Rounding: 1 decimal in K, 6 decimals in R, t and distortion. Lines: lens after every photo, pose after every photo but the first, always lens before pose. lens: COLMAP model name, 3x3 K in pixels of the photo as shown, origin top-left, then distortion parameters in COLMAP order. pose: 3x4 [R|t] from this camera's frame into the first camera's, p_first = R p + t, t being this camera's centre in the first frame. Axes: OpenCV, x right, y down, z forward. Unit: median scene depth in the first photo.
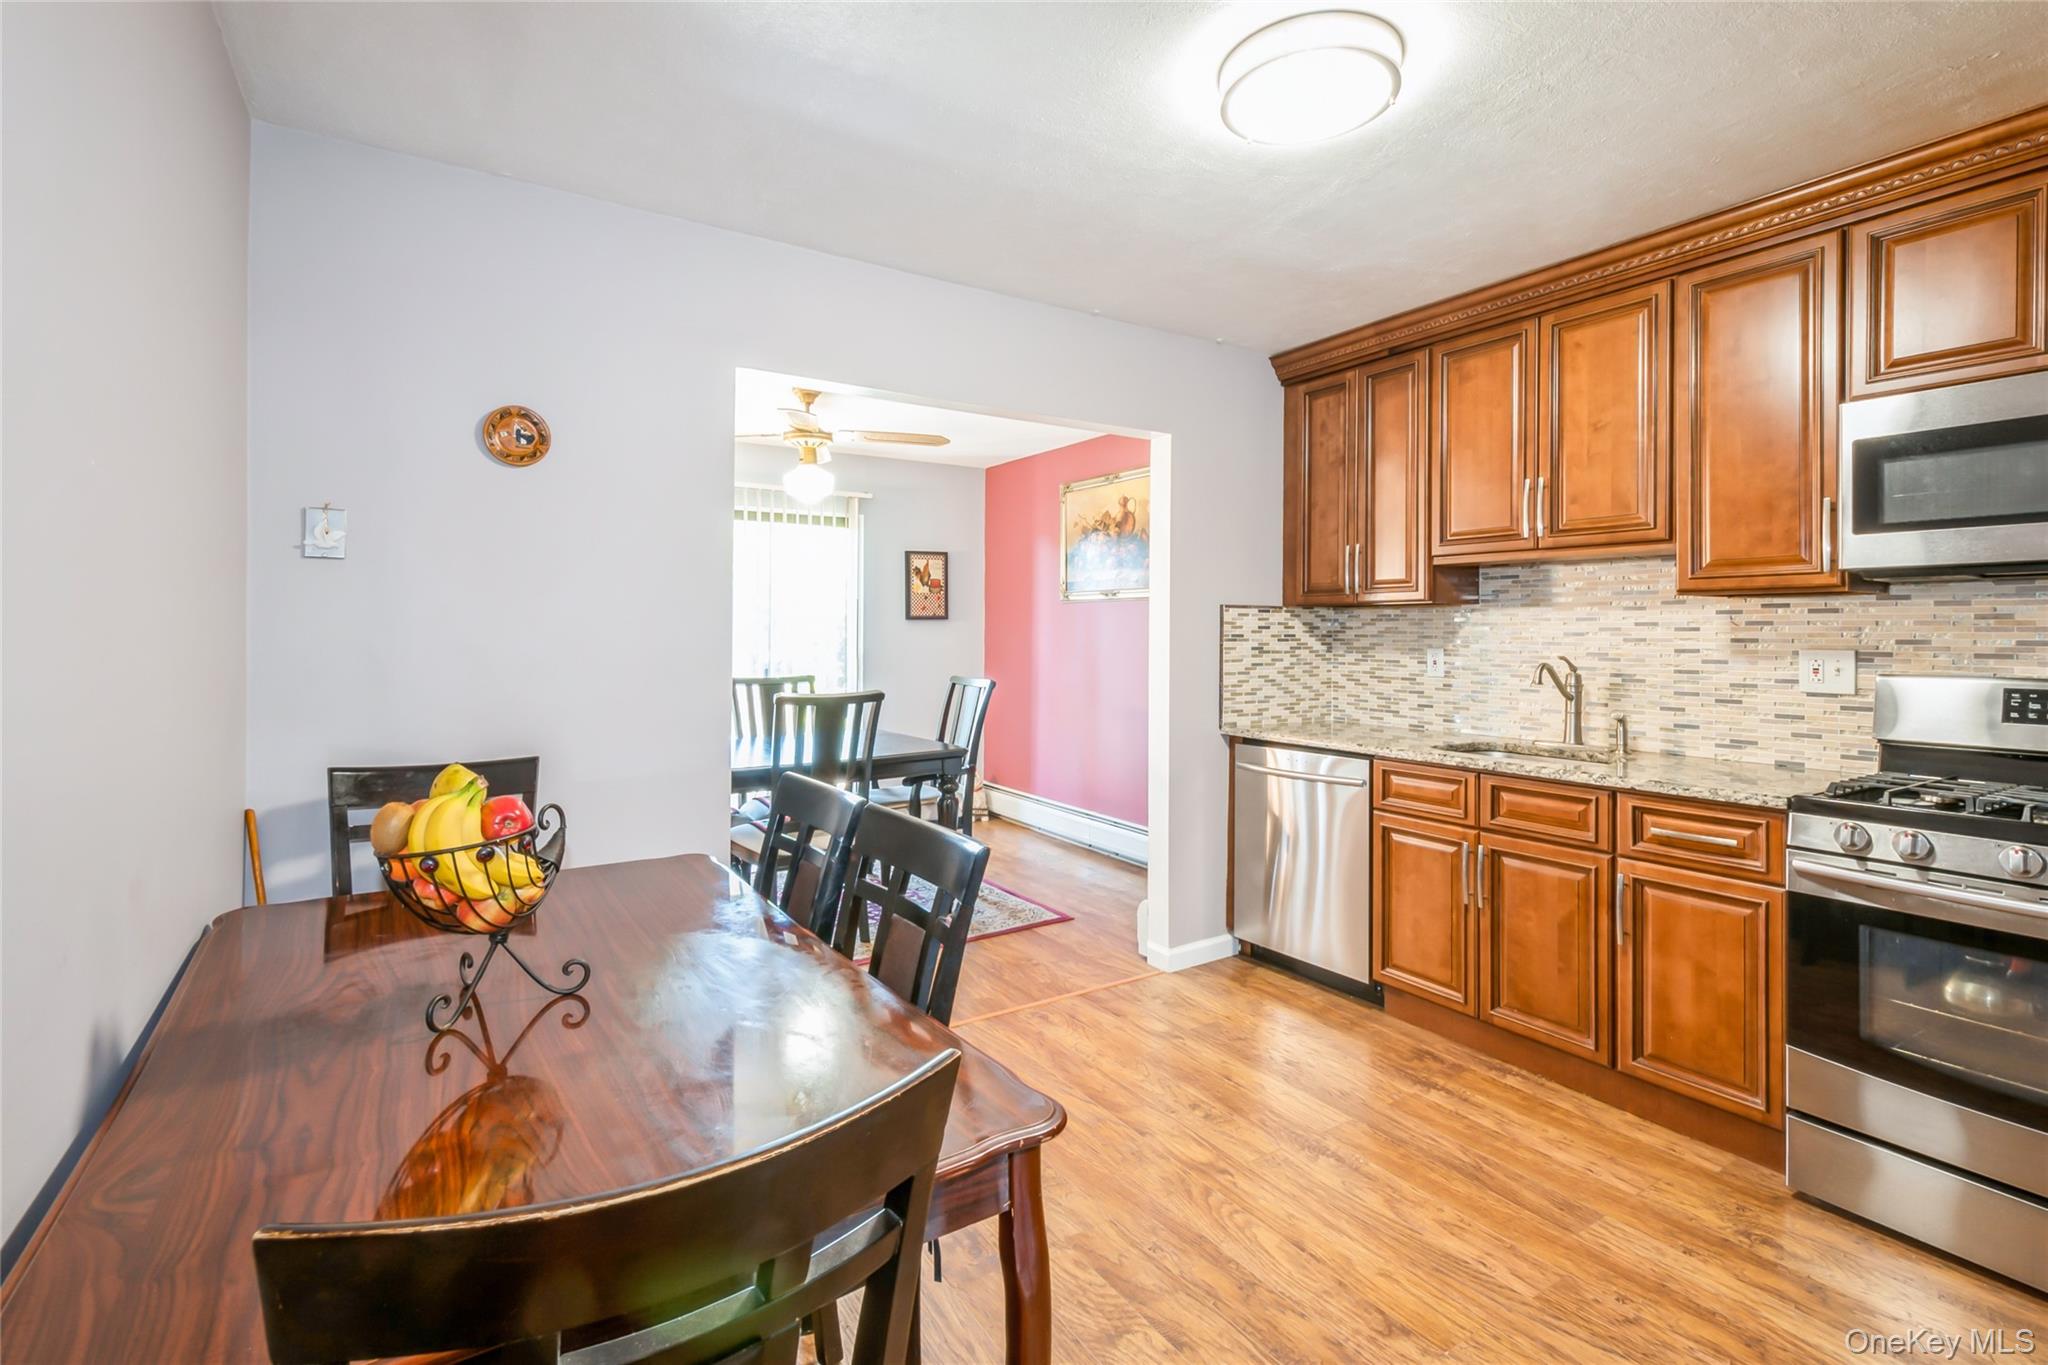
lens RADIAL K [[941.1, 0, 1016.2], [0, 941.1, 615.8], [0, 0, 1]] dist [0.019537, -0.008189]
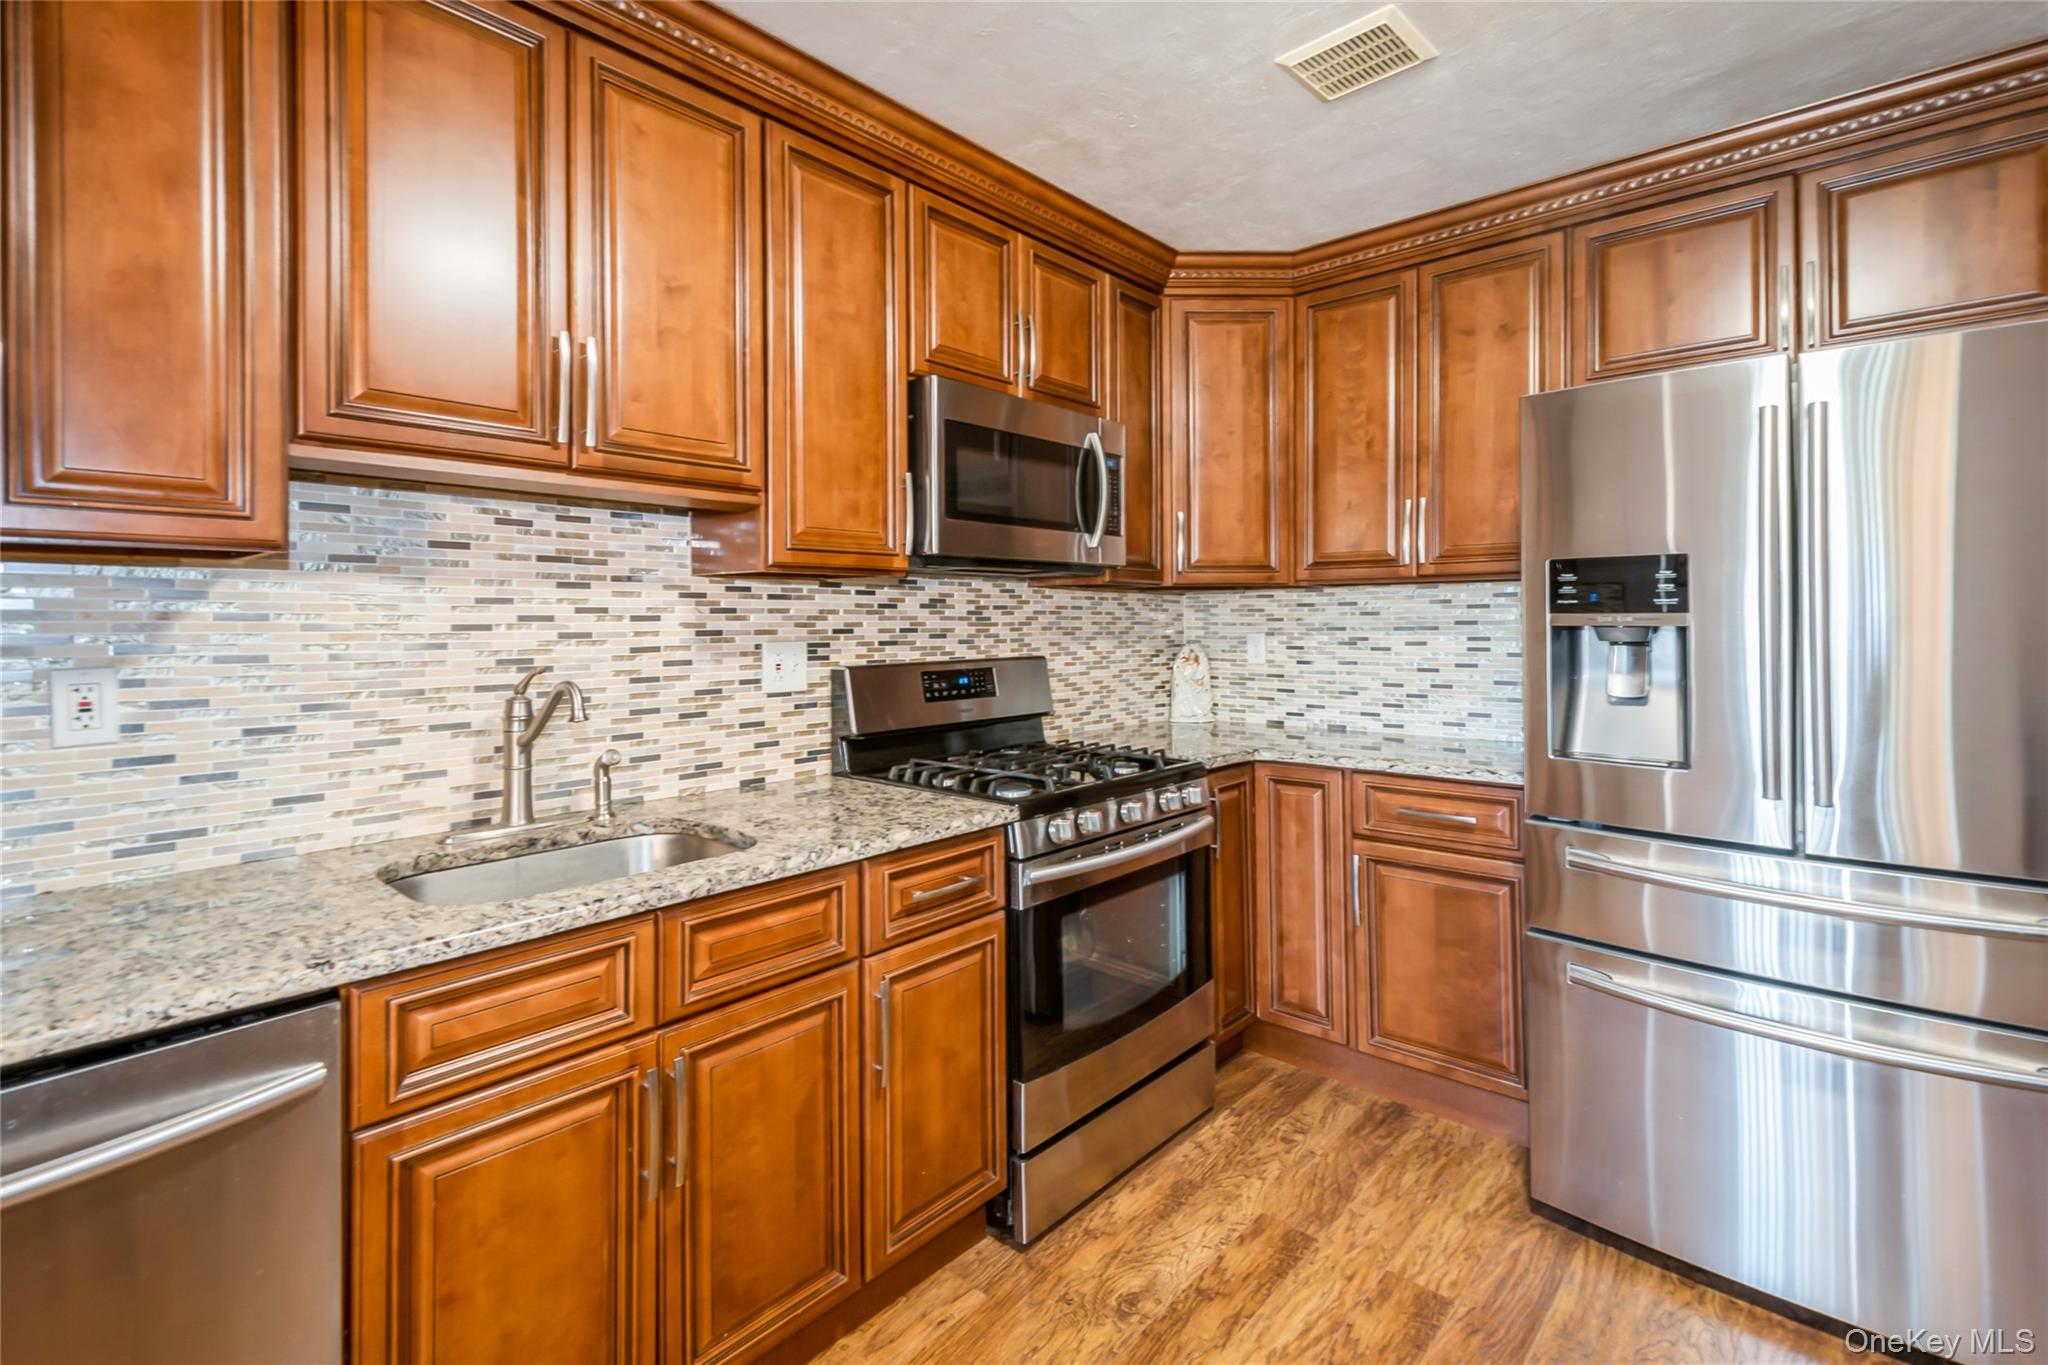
lens RADIAL K [[941.1, 0, 1016.2], [0, 941.1, 615.8], [0, 0, 1]] dist [0.019537, -0.008189]
pose [[-0.274836, 0.001670, 0.961490, -0.028800], [-0.013036, 0.999900, -0.005463, 0.012452], [-0.961403, -0.014035, -0.274787, 0.927639]]
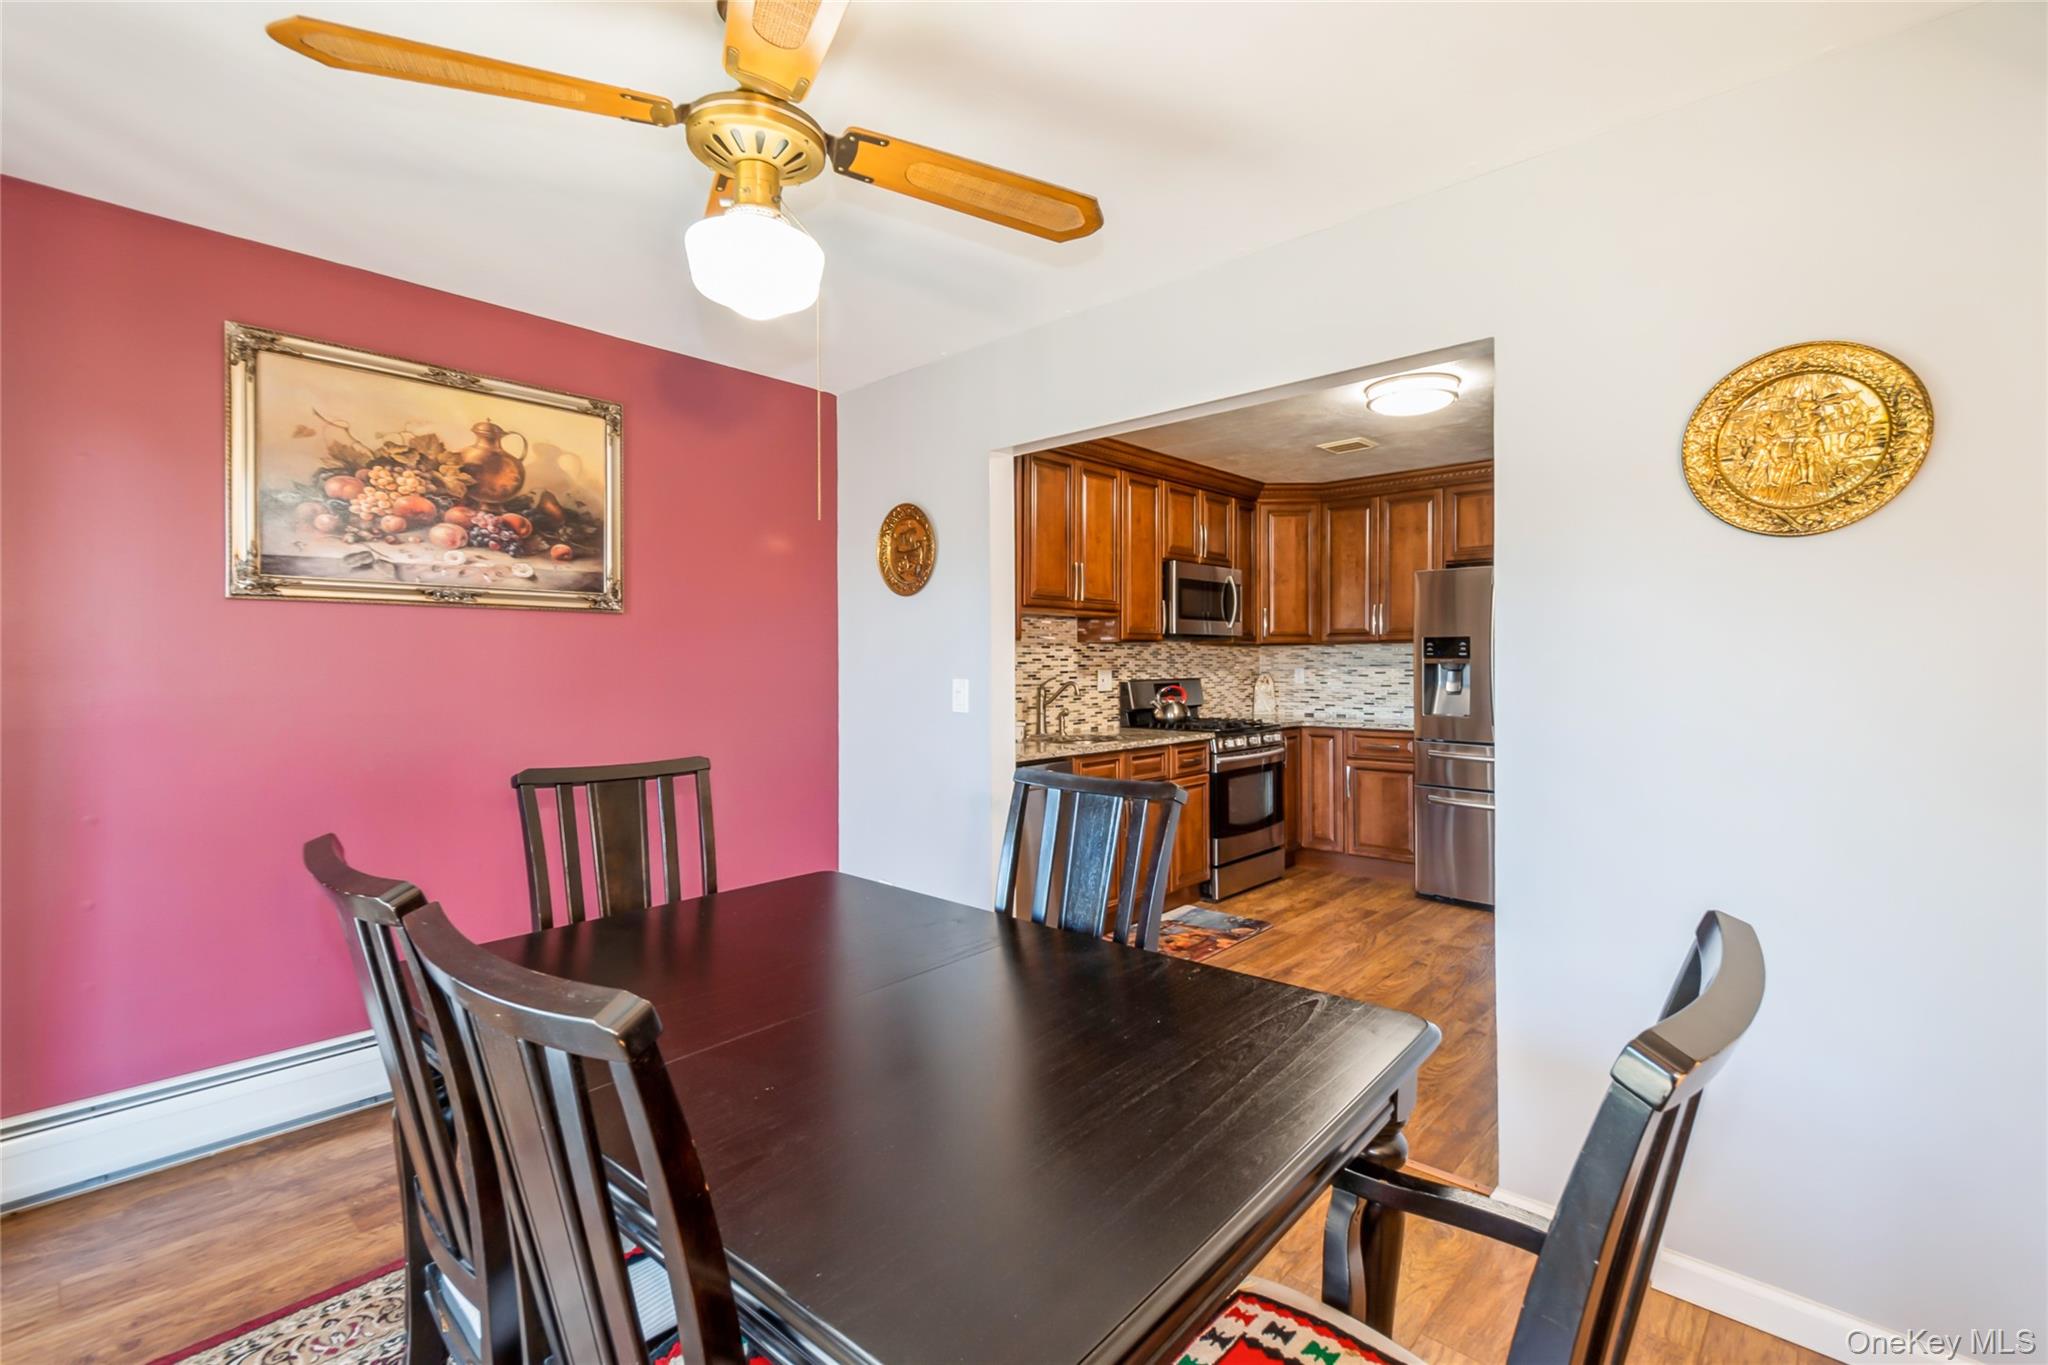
lens RADIAL K [[907.6, 0, 1026.3], [0, 907.6, 667.3], [0, 0, 1]] dist [0.016131, -0.000425]
pose [[-0.261143, -0.010854, 0.965239, -0.889238], [-0.015341, 0.999857, 0.007092, 0.017154], [-0.965178, -0.012955, -0.261273, 1.502237]]
